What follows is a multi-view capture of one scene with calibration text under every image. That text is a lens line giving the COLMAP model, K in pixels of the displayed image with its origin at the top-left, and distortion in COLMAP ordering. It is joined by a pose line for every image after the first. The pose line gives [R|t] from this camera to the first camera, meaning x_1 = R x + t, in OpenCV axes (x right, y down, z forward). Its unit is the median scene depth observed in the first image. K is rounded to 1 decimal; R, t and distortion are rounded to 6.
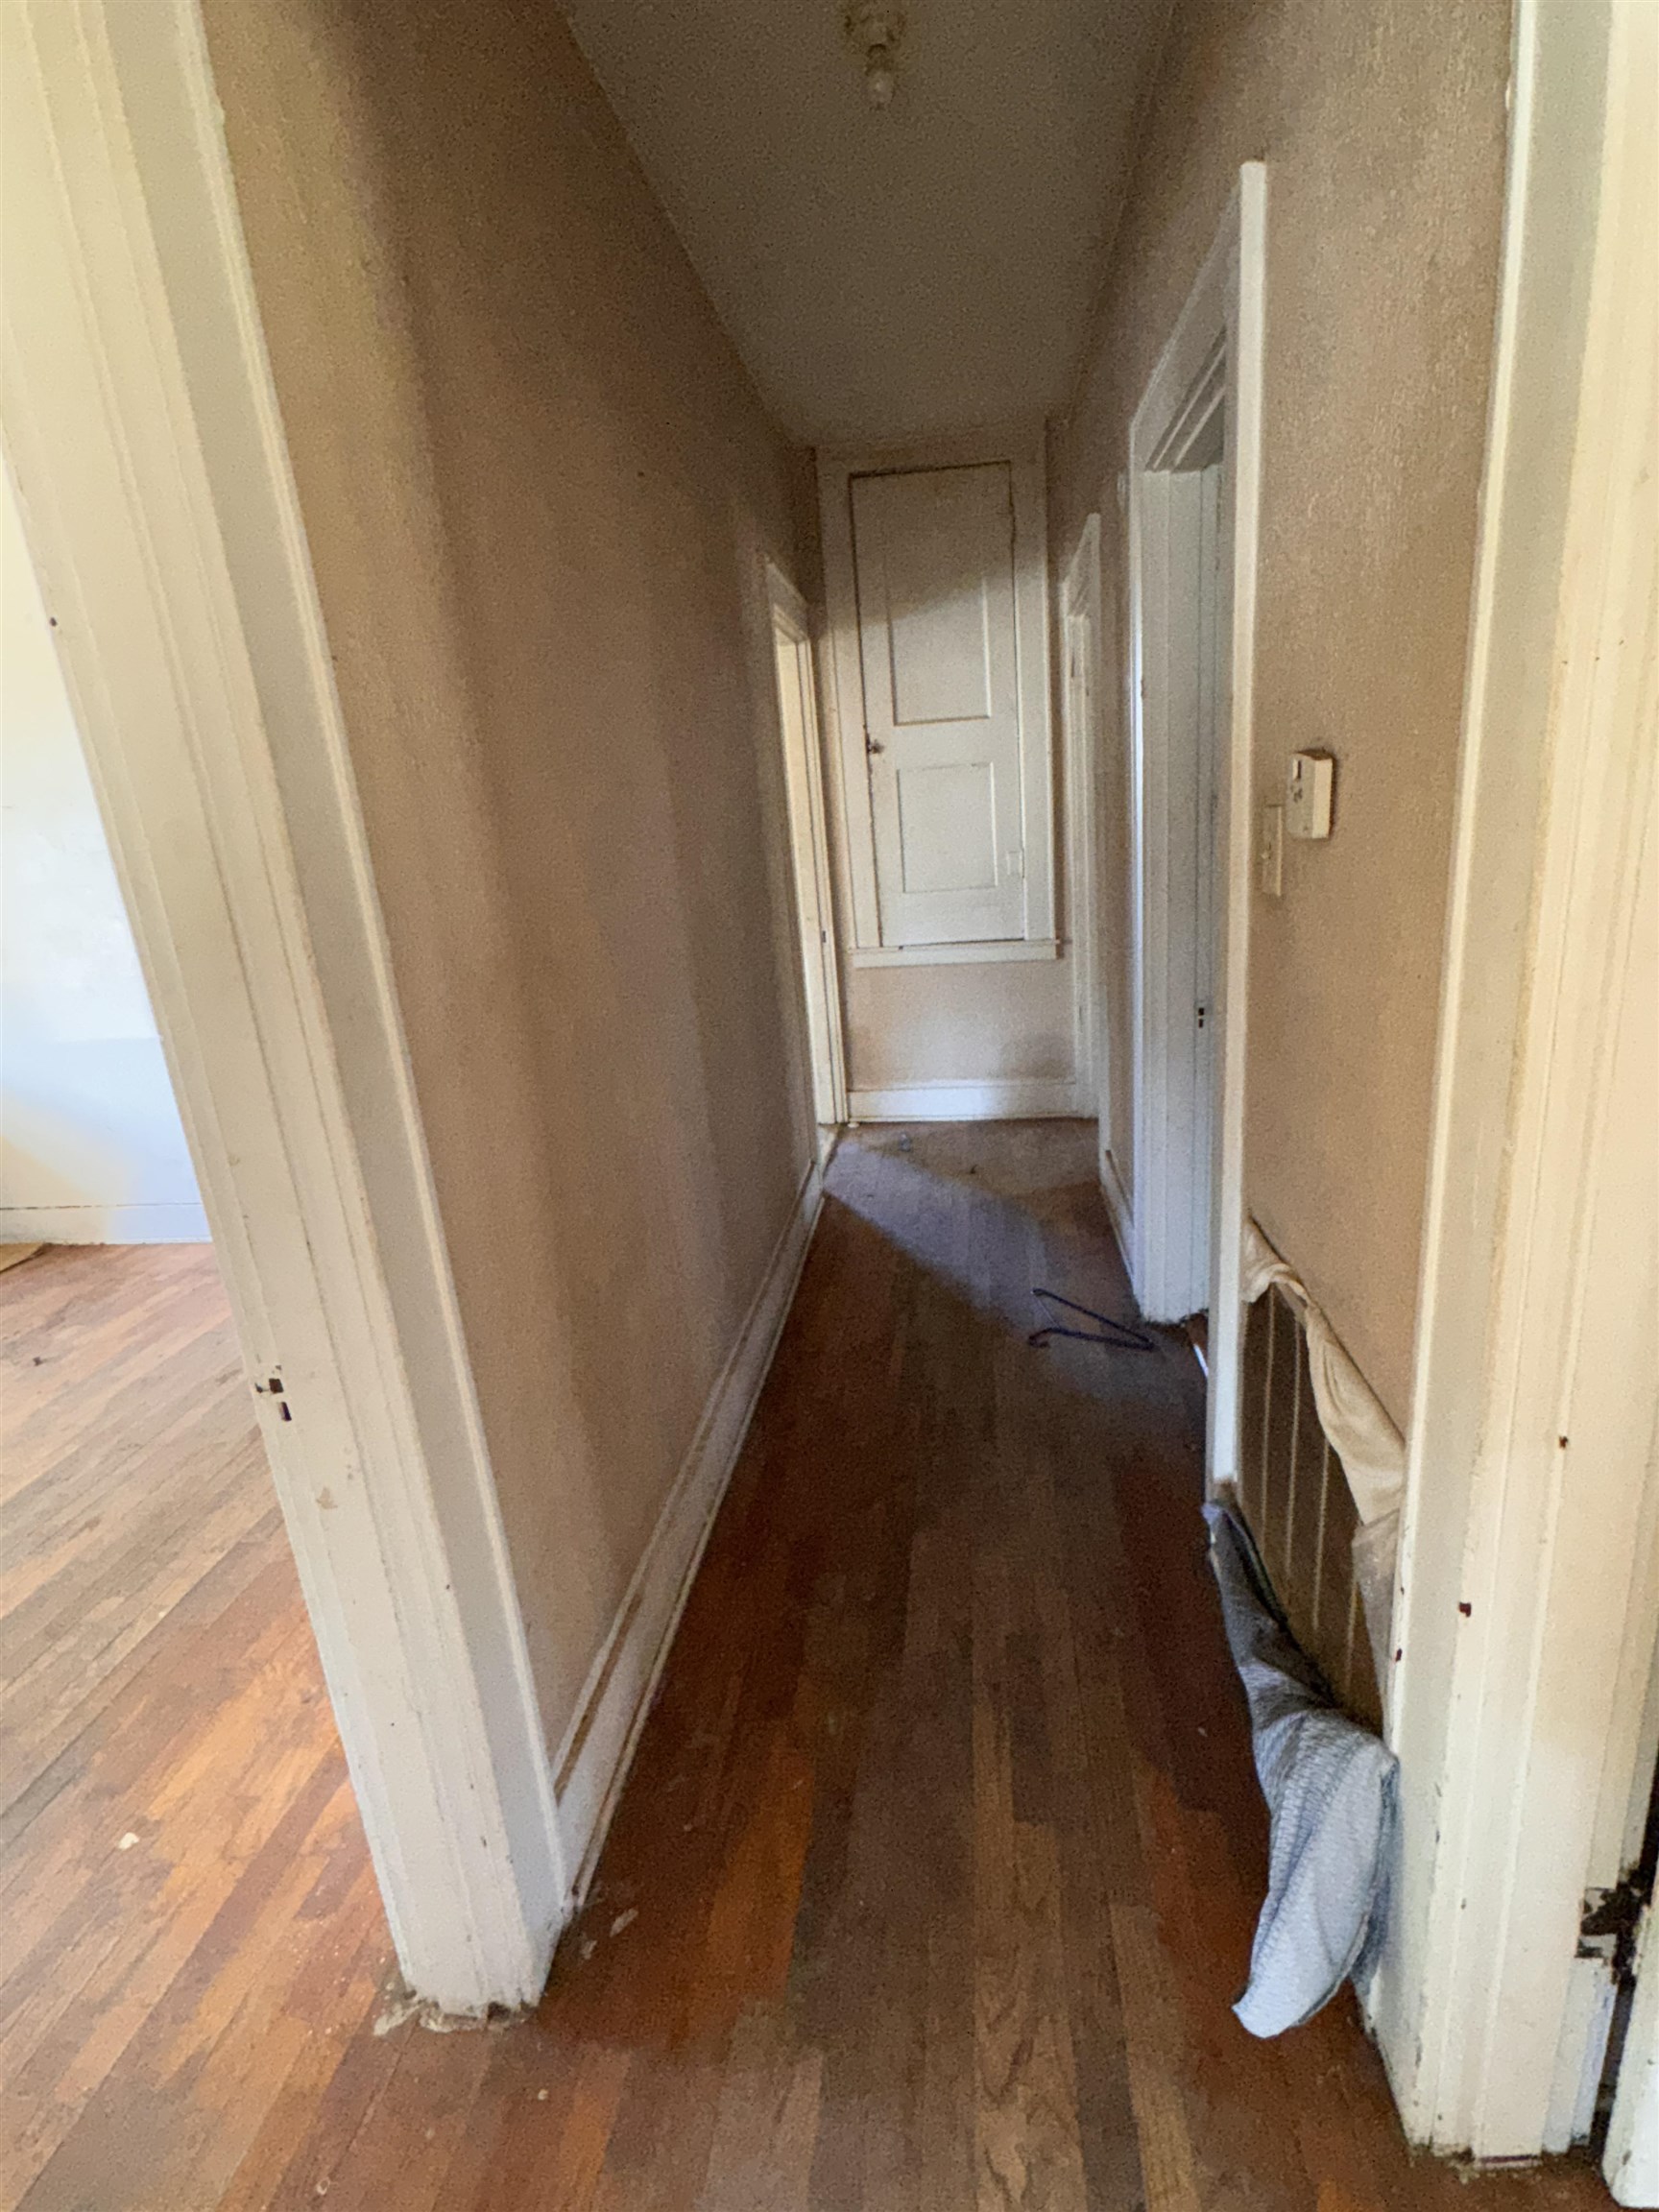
lens RADIAL K [[1054.0, 0, 819.9], [0, 1054.0, 1089.0], [0, 0, 1]] dist [0.002202, -0.000185]
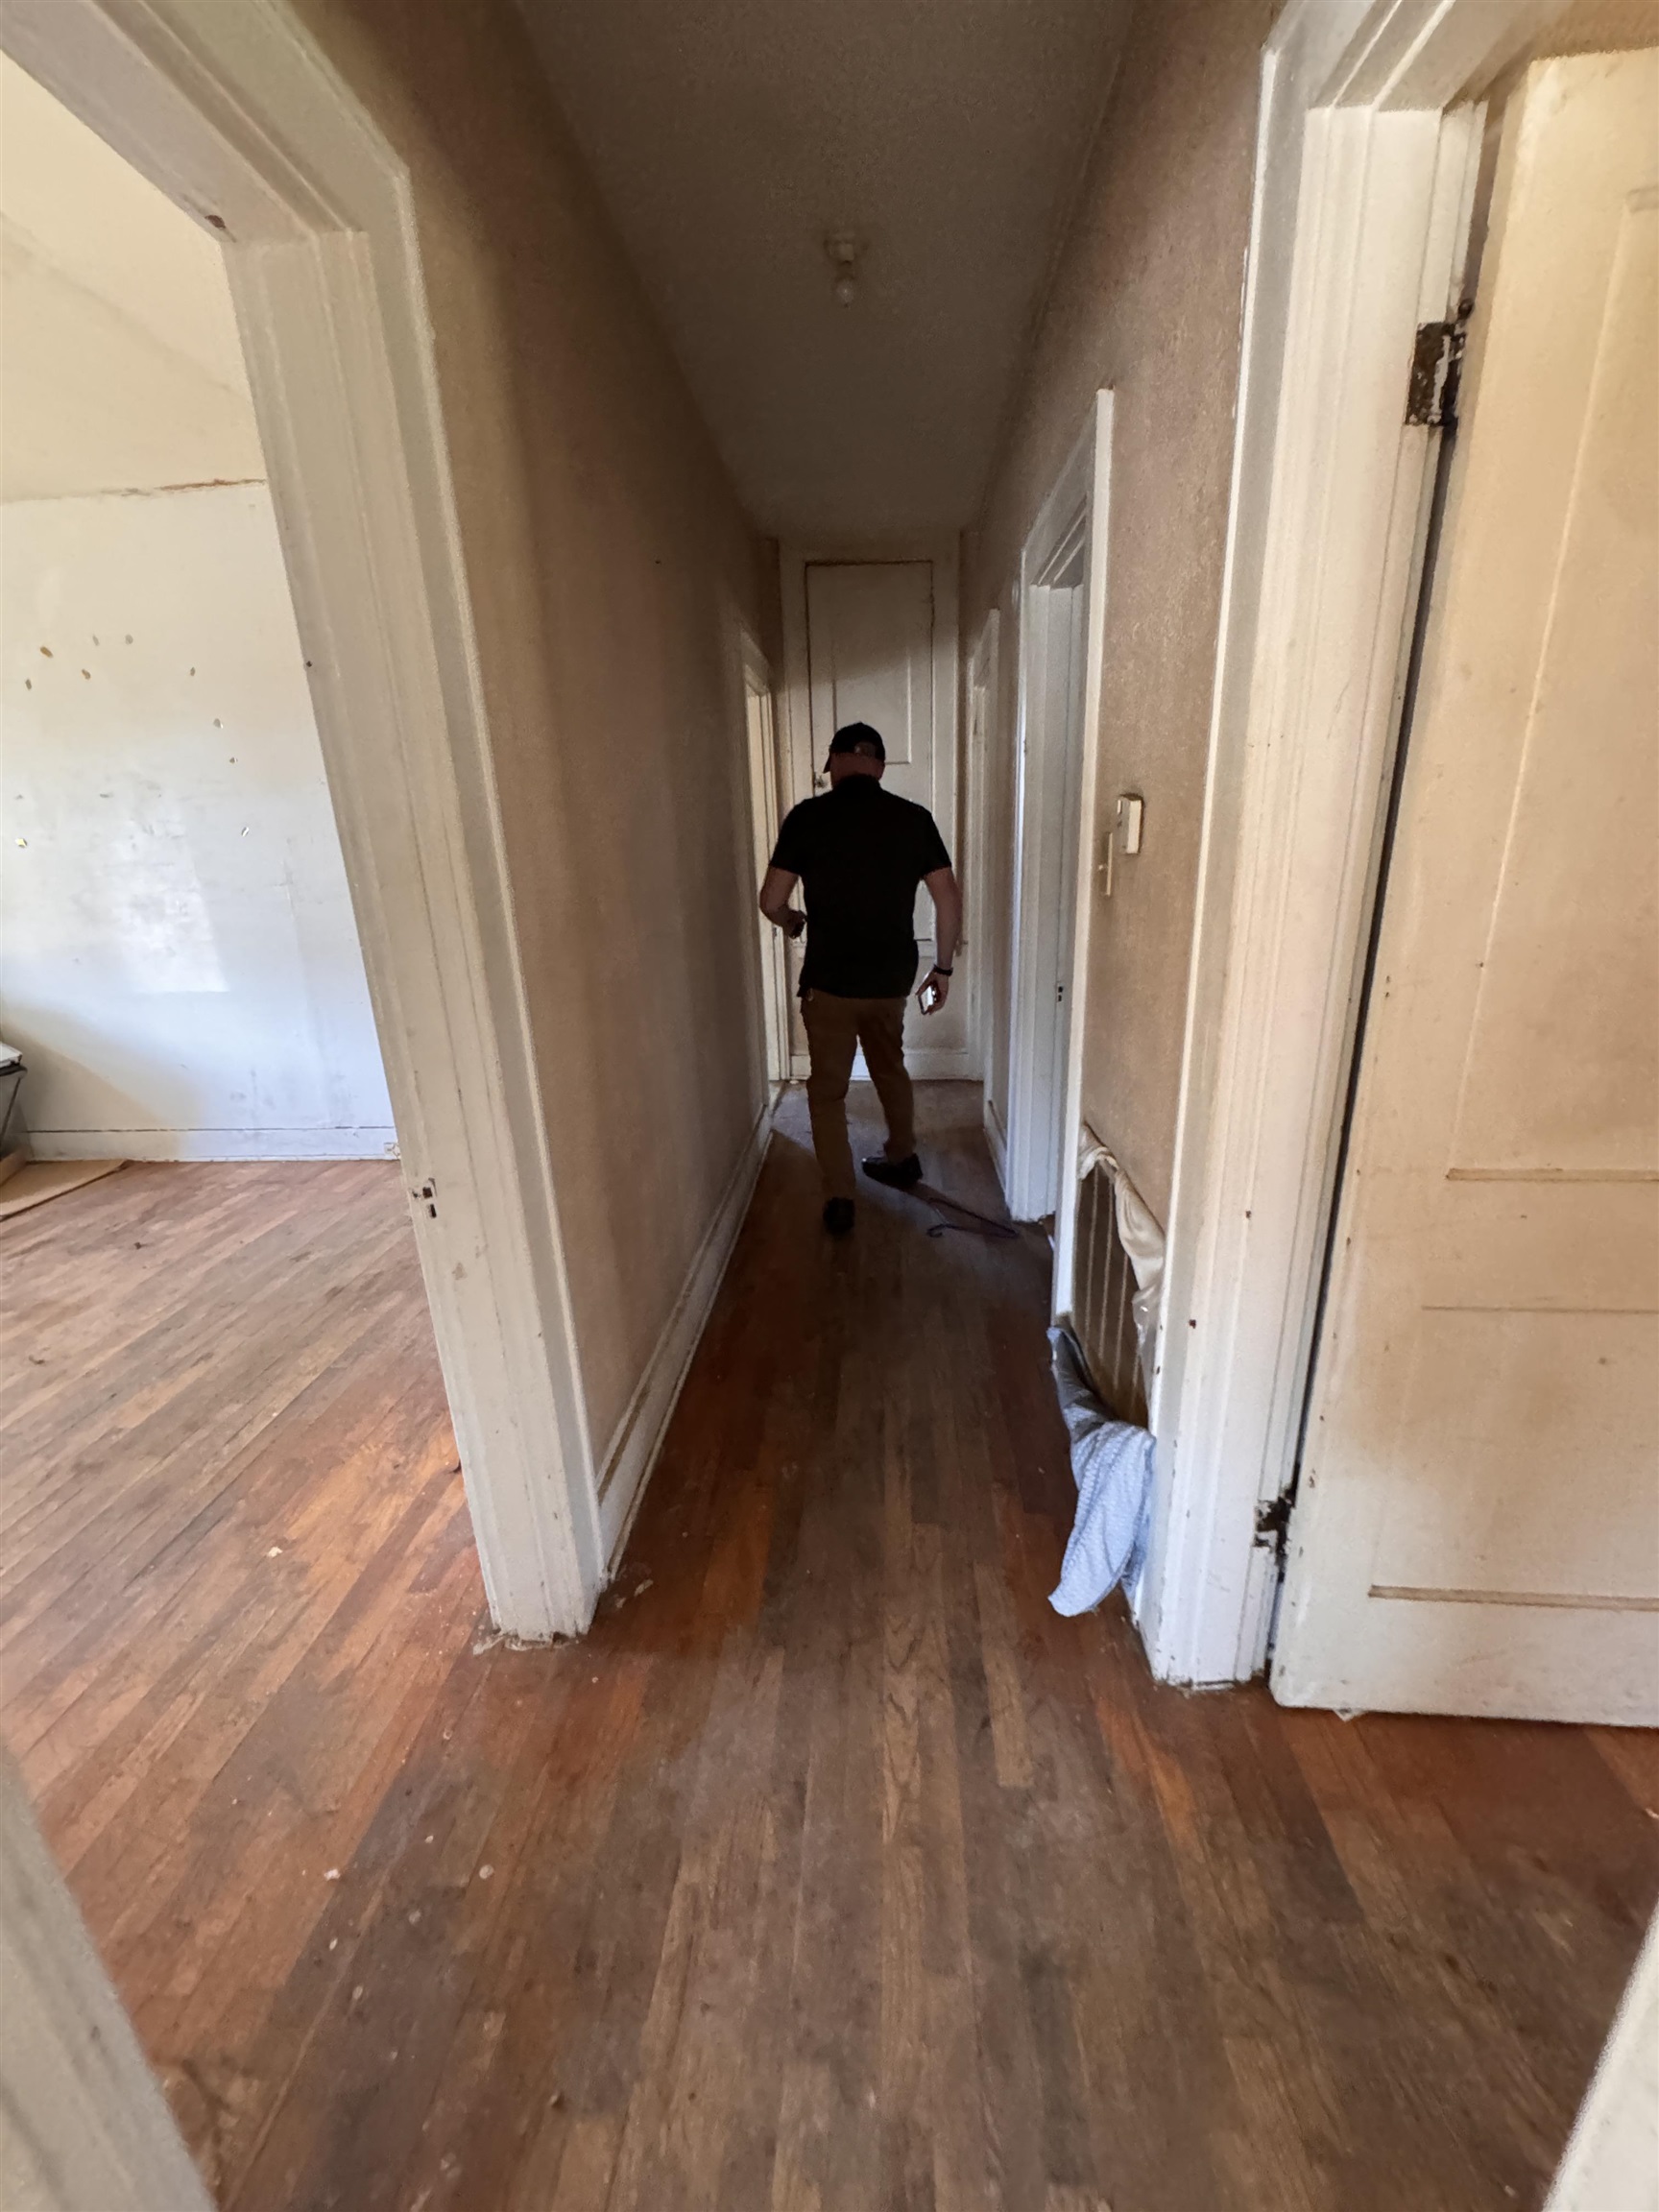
lens RADIAL K [[885.1, 0, 825.5], [0, 885.1, 1093.8], [0, 0, 1]] dist [-0.004530, 0.000805]
pose [[0.996588, 0.023447, 0.079139, -0.043396], [-0.025349, 0.999411, 0.023123, 0.069144], [-0.078550, -0.025050, 0.996595, -0.185211]]
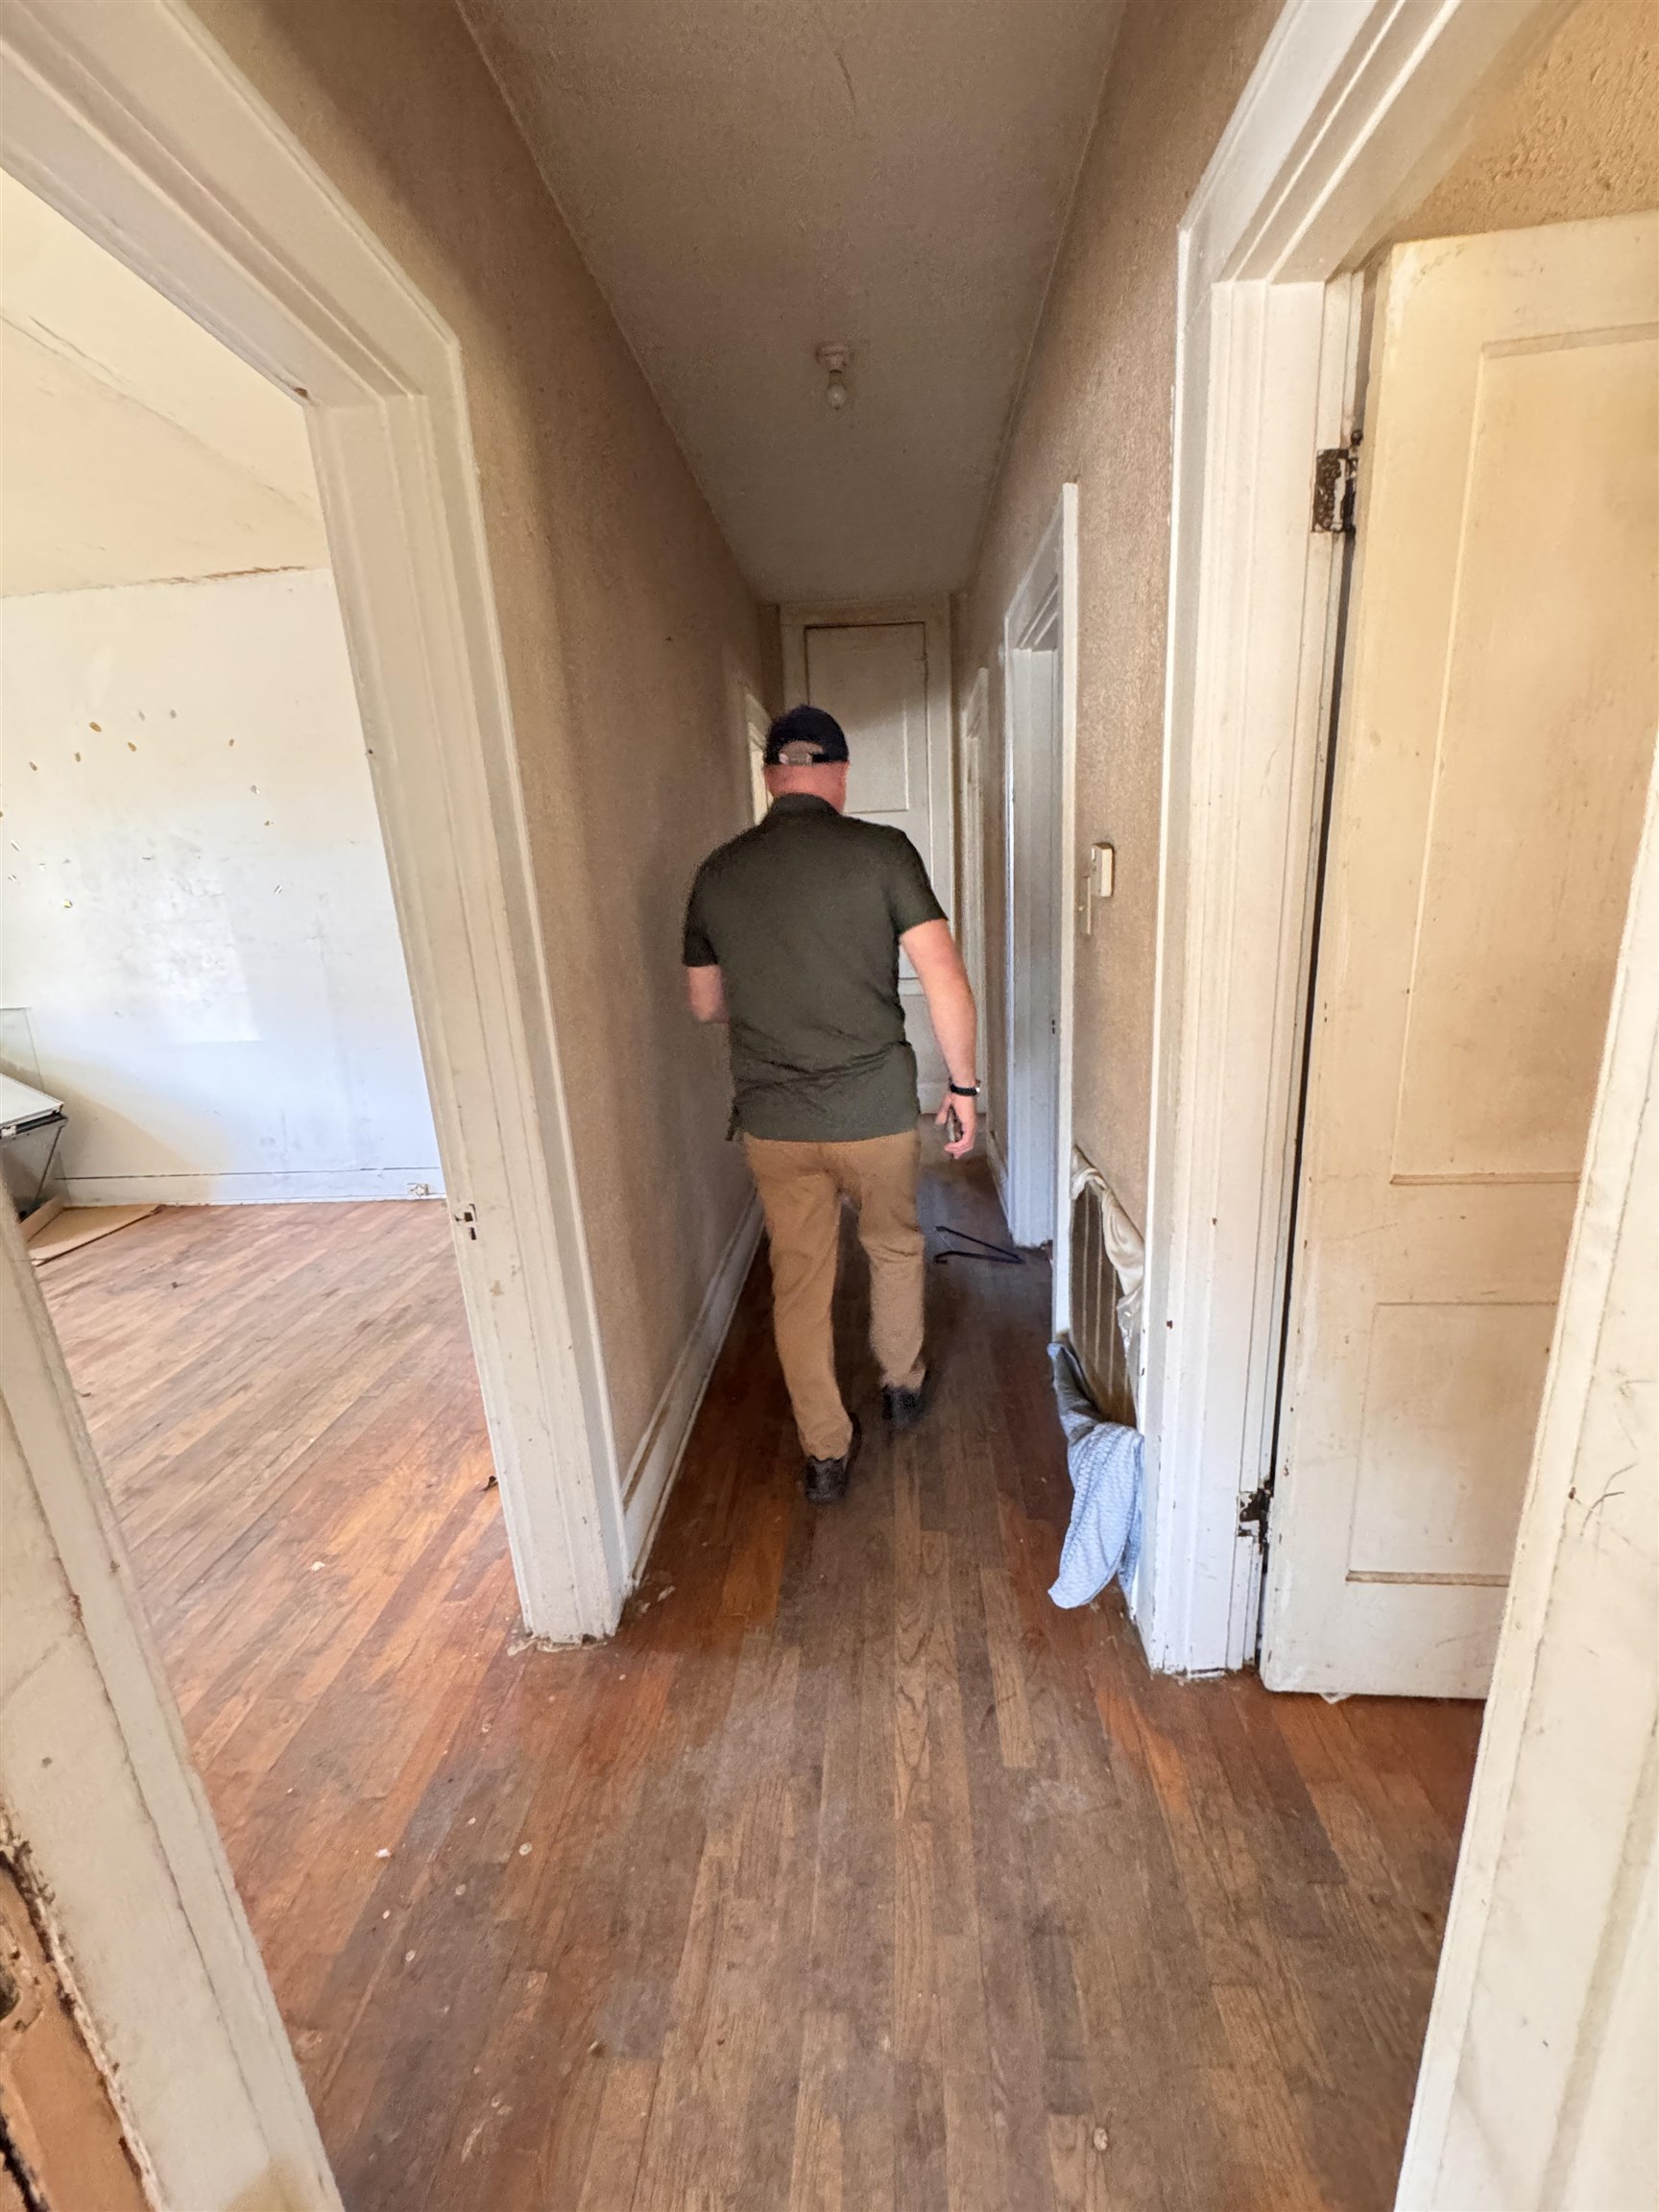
lens RADIAL K [[885.1, 0, 826.2], [0, 885.1, 1092.0], [0, 0, 1]] dist [-0.004530, 0.000805]
pose [[0.997648, 0.008019, 0.068075, -0.042564], [-0.006507, 0.999728, -0.022397, 0.080587], [-0.068236, 0.021902, 0.997429, -0.270615]]
